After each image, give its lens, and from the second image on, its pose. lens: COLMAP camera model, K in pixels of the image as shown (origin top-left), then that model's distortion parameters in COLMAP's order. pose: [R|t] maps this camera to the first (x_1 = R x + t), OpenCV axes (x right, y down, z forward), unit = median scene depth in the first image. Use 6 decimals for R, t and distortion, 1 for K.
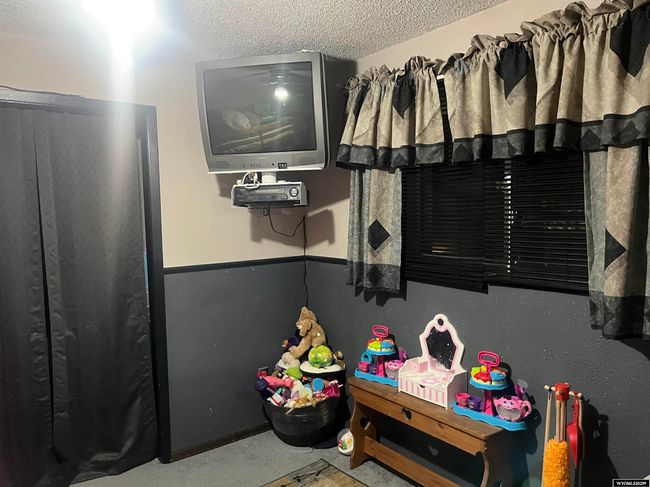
lens RADIAL K [[485.1, 0, 325.0], [0, 485.1, 243.5], [0, 0, 1]] dist [0.004011, 0.000936]
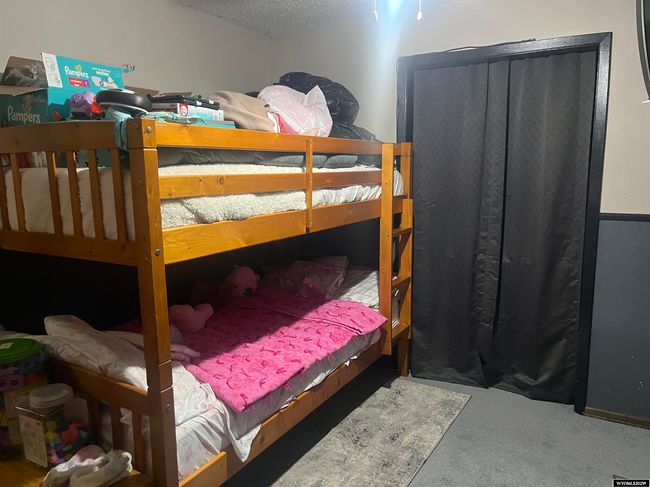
lens RADIAL K [[485.1, 0, 325.0], [0, 485.1, 243.5], [0, 0, 1]] dist [0.004011, 0.000936]
pose [[0.366594, 0.154620, -0.917443, 0.330350], [-0.056750, 0.987974, 0.143830, 0.004953], [0.928649, -0.000662, 0.370960, 0.169257]]
